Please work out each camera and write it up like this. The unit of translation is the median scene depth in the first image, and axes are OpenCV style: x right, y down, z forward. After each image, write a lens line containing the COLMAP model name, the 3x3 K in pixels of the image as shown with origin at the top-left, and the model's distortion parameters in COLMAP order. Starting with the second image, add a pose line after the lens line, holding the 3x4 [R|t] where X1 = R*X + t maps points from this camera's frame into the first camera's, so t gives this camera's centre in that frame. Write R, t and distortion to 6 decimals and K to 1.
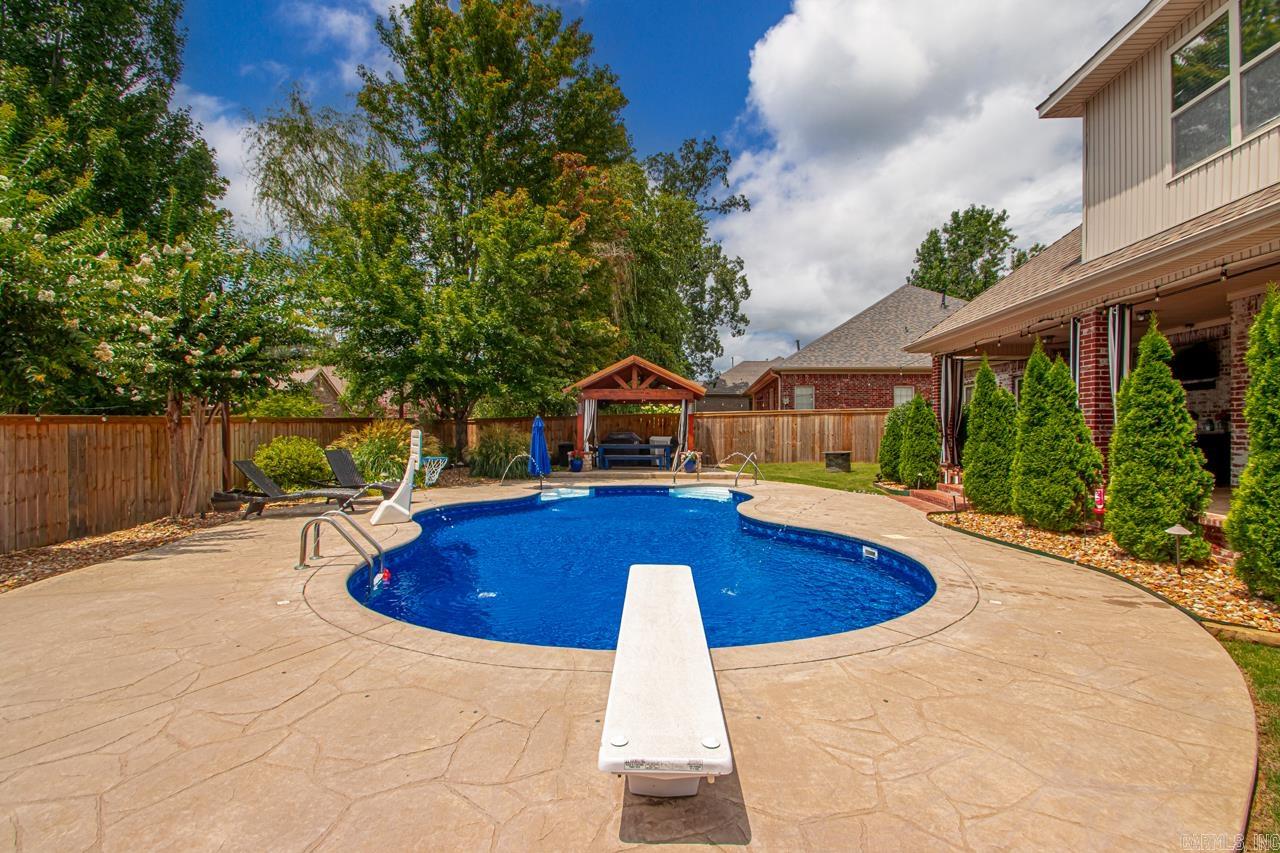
lens RADIAL K [[599.1, 0, 644.7], [0, 599.1, 431.2], [0, 0, 1]] dist [0.013052, -0.013911]
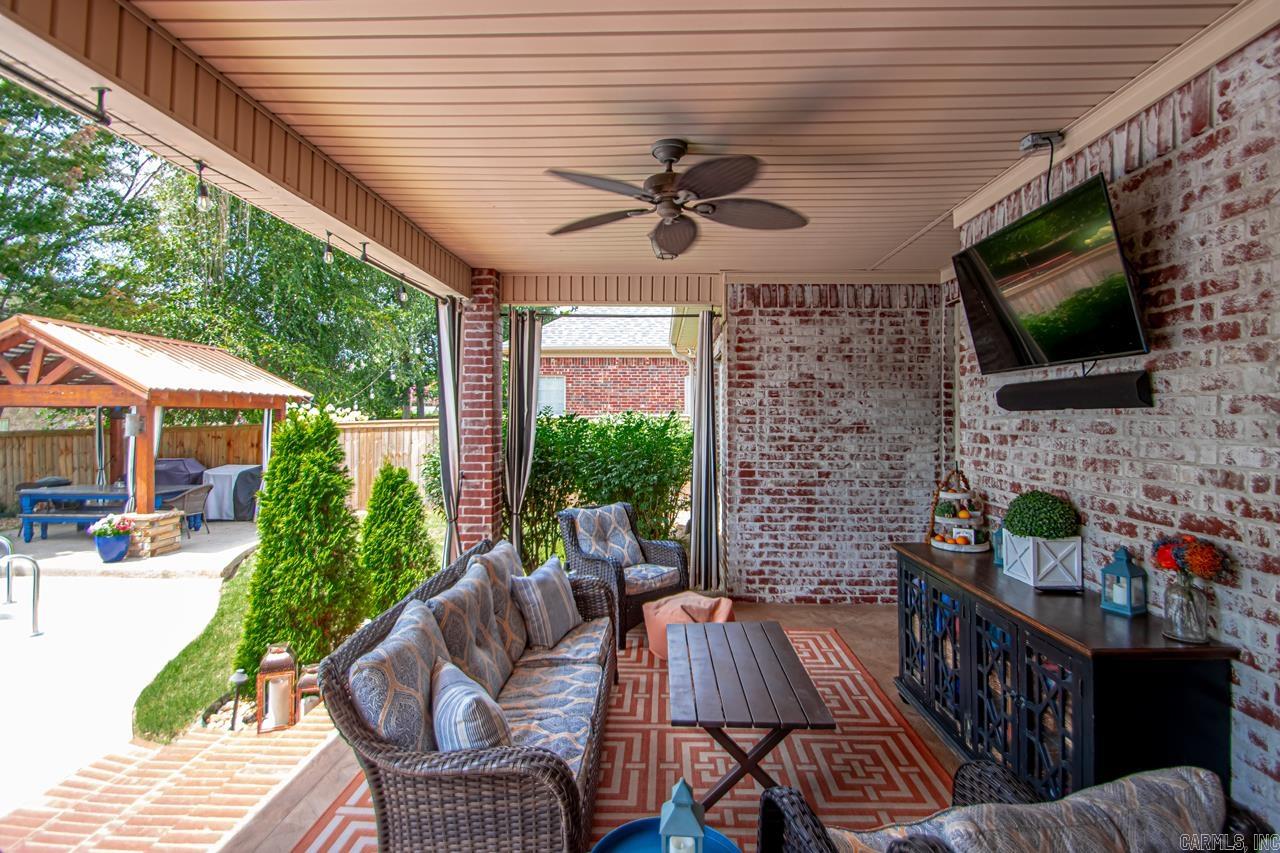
lens RADIAL K [[605.6, 0, 652.6], [0, 605.6, 413.2], [0, 0, 1]] dist [0.021366, -0.022483]
pose [[0.997782, -0.003070, 0.066491, 0.382285], [0.003713, 0.999947, -0.009551, -0.033767], [-0.066459, 0.009776, 0.997741, 0.400682]]
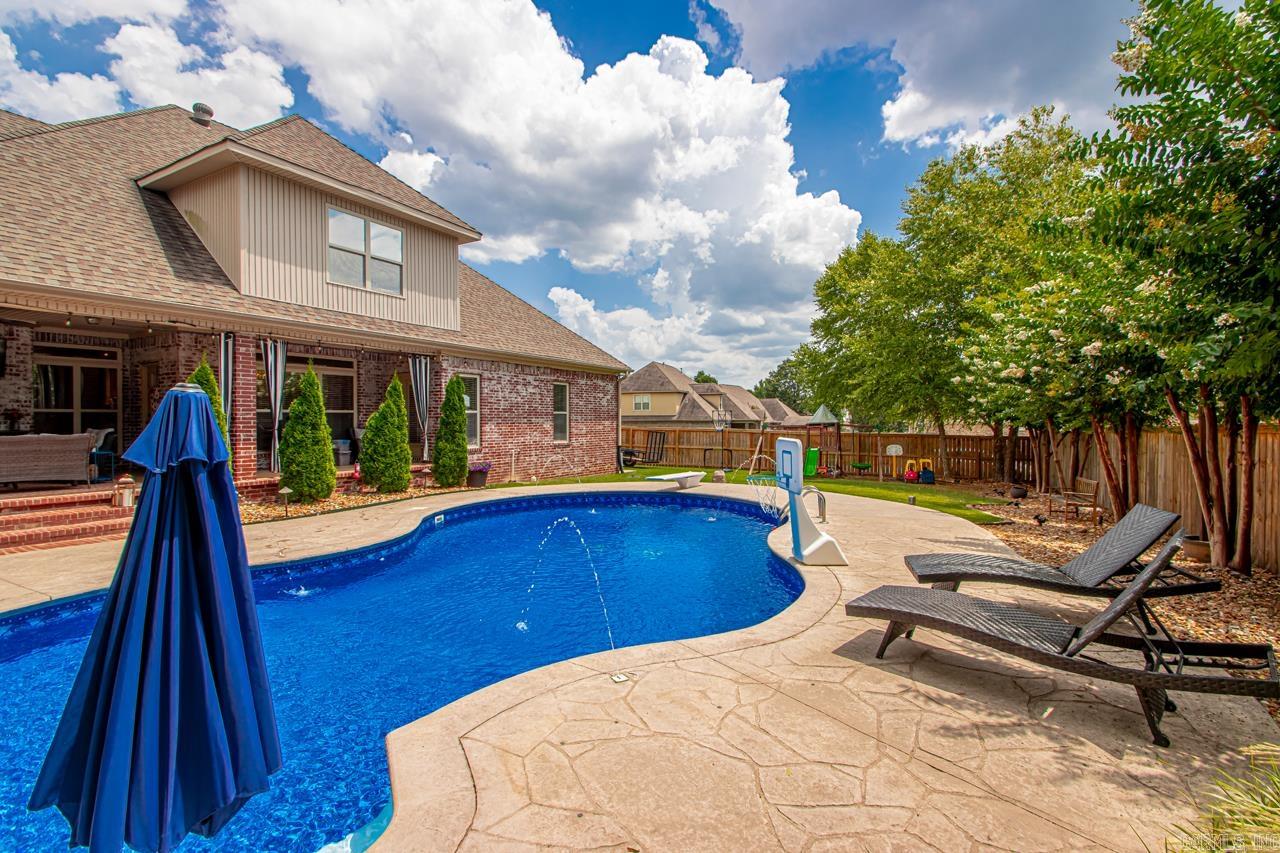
lens RADIAL K [[599.1, 0, 644.7], [0, 599.1, 431.2], [0, 0, 1]] dist [0.013052, -0.013911]
pose [[-0.909933, -0.011809, 0.414587, -0.216442], [-0.000545, 0.999628, 0.027278, -0.012911], [-0.414754, 0.024595, -0.909601, 0.726117]]
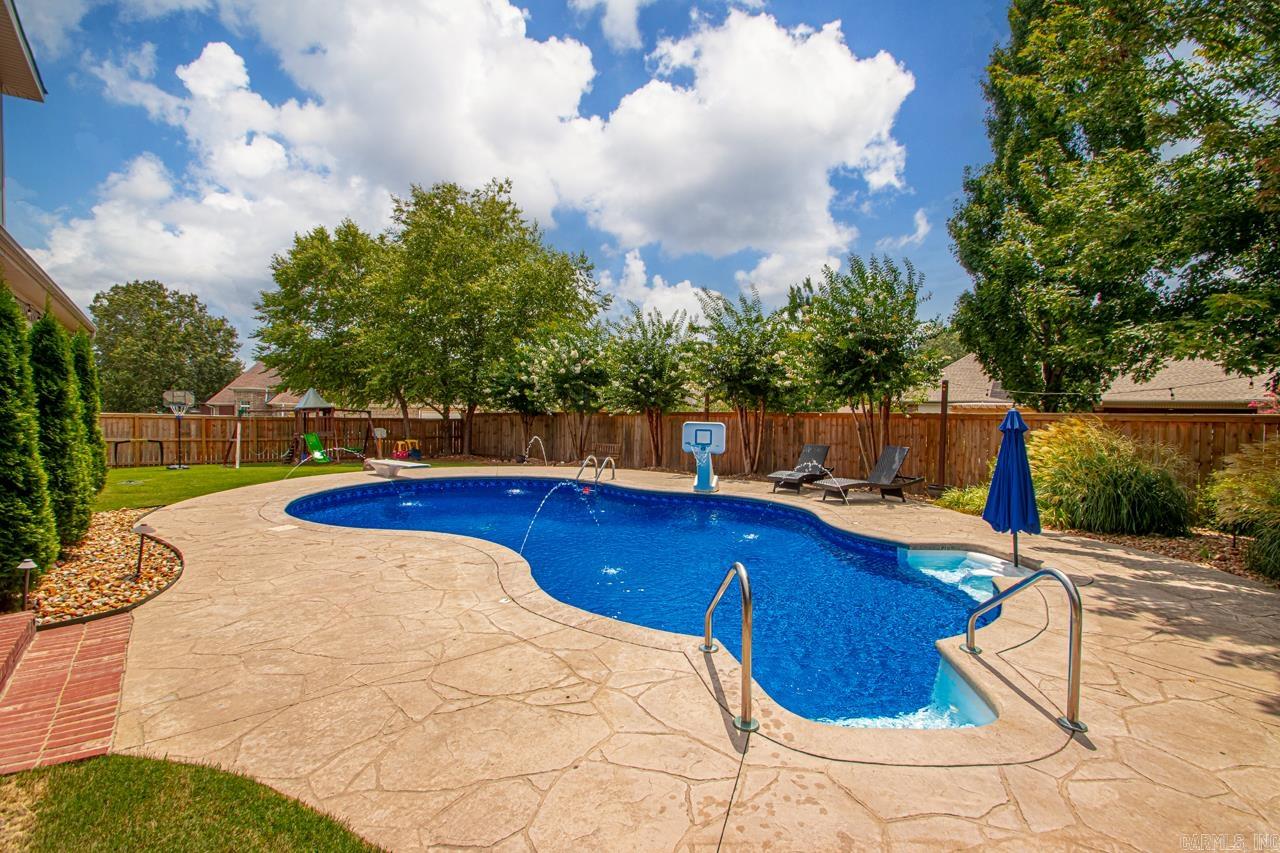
lens RADIAL K [[591.3, 0, 659.0], [0, 591.3, 428.8], [0, 0, 1]] dist [0.013580, -0.015495]
pose [[-0.715456, 0.012703, -0.698542, 0.235878], [-0.021309, 0.998973, 0.039992, -0.015363], [0.698333, 0.043497, -0.714450, 0.766366]]
